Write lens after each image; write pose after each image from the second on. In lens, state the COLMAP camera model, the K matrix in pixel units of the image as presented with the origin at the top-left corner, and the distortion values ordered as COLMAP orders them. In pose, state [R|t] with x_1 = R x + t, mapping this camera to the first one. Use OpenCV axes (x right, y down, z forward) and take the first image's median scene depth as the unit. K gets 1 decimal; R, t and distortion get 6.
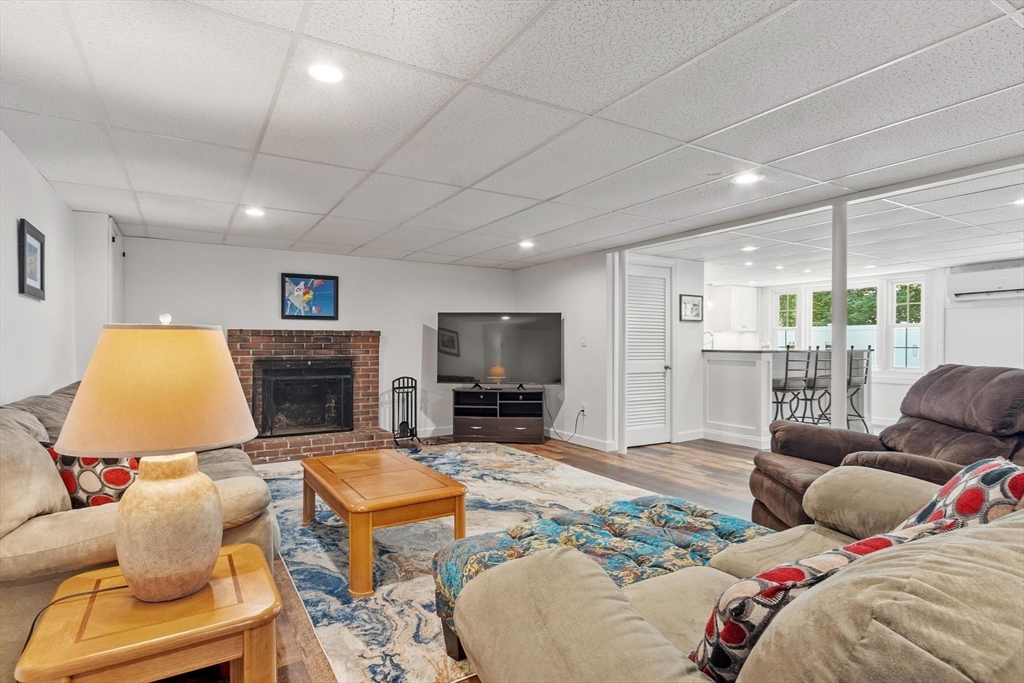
lens RADIAL K [[532.2, 0, 509.4], [0, 532.2, 345.6], [0, 0, 1]] dist [0.003082, 0.001908]
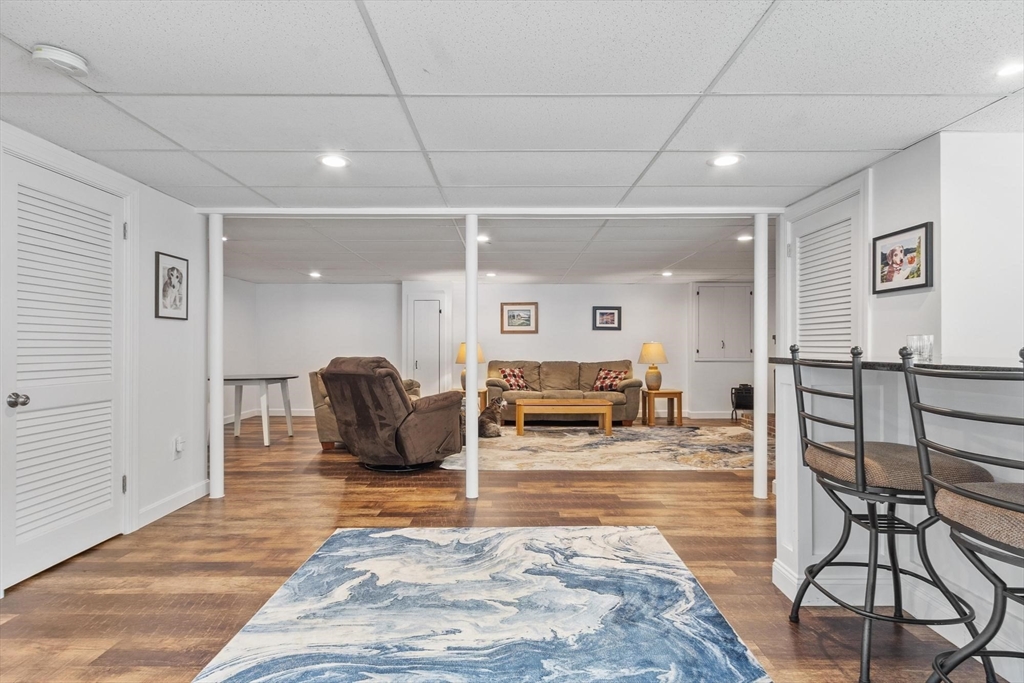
lens RADIAL K [[532.2, 0, 508.5], [0, 532.2, 339.0], [0, 0, 1]] dist [0.003082, 0.001908]
pose [[-0.514900, -0.012592, -0.857158, 0.939127], [-0.002754, 0.999911, -0.013034, 0.000405], [0.857246, -0.004351, -0.514889, 1.012074]]
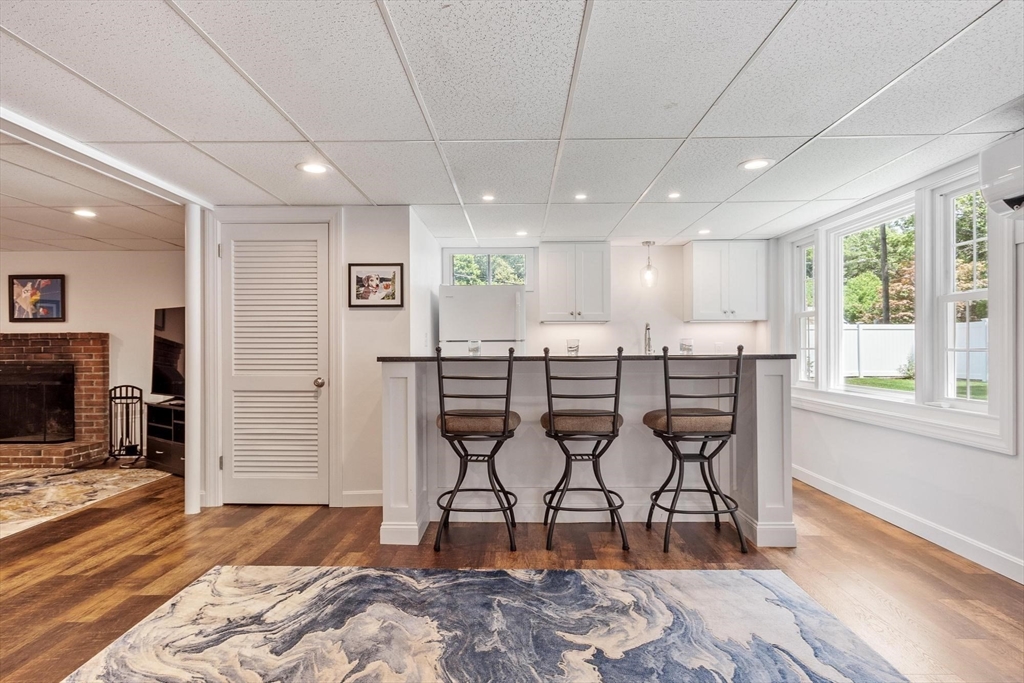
lens RADIAL K [[562.5, 0, 511.7], [0, 562.5, 345.3], [0, 0, 1]] dist [0.001199, -0.000879]
pose [[0.851872, -0.005972, -0.523717, 0.854863], [0.003594, 0.999978, -0.005557, 0.001195], [0.523738, 0.002852, 0.851874, 0.577567]]
